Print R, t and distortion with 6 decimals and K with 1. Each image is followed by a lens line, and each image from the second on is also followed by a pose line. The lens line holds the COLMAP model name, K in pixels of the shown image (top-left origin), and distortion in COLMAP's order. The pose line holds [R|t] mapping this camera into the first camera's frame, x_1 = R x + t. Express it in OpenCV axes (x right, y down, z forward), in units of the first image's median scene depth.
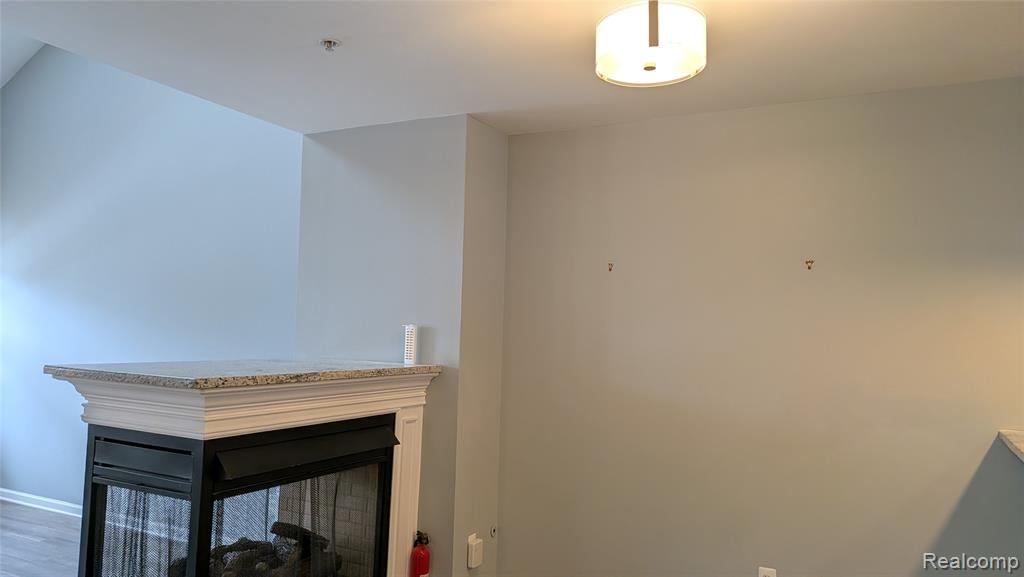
lens RADIAL K [[732.4, 0, 511.5], [0, 732.4, 286.5], [0, 0, 1]] dist [0.077458, -0.115582]
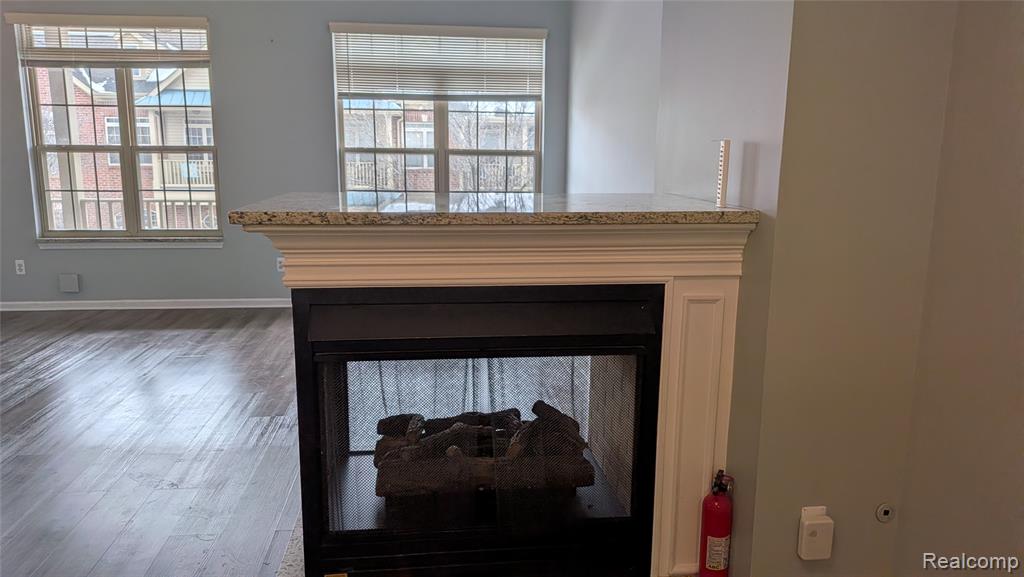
lens RADIAL K [[732.4, 0, 509.9], [0, 732.4, 298.1], [0, 0, 1]] dist [0.077458, -0.115582]
pose [[0.573388, 0.142256, -0.806839, 0.266260], [0.055018, 0.975901, 0.211162, 0.043639], [0.817435, -0.165468, 0.551743, 0.535748]]
